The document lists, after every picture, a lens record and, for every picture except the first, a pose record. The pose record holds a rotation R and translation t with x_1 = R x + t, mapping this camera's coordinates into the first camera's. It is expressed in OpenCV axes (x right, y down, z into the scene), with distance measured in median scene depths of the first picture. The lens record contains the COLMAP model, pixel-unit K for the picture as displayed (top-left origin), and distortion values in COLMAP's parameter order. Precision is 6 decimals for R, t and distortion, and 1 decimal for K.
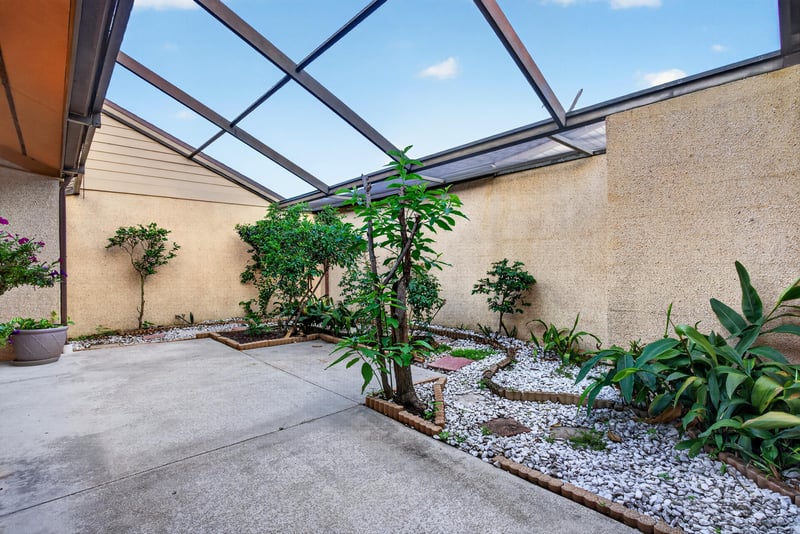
lens RADIAL K [[384.3, 0, 400.0], [0, 384.3, 267.0], [0, 0, 1]] dist [-0.000881, 0.000375]
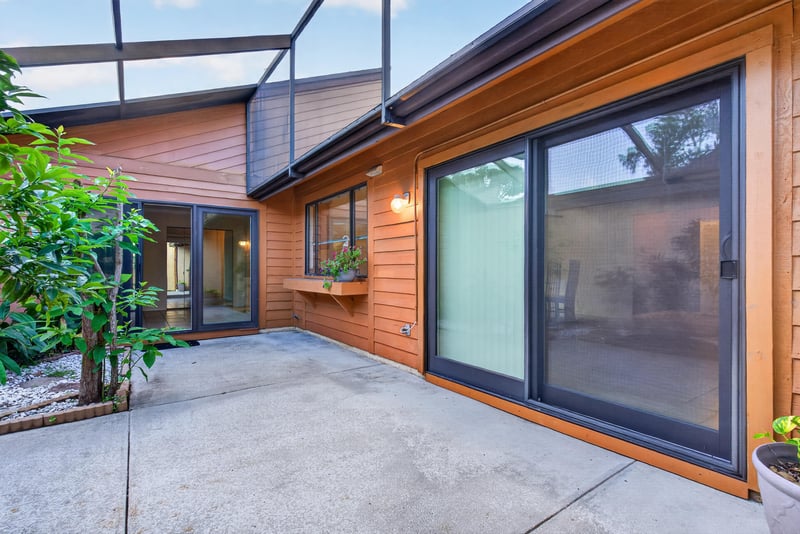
lens RADIAL K [[384.3, 0, 400.0], [0, 384.3, 267.0], [0, 0, 1]] dist [-0.000881, 0.000375]
pose [[-0.991347, 0.007175, 0.131069, -1.077391], [0.007022, 0.999974, -0.001625, 0.002721], [-0.131077, -0.000690, -0.991372, 2.220019]]
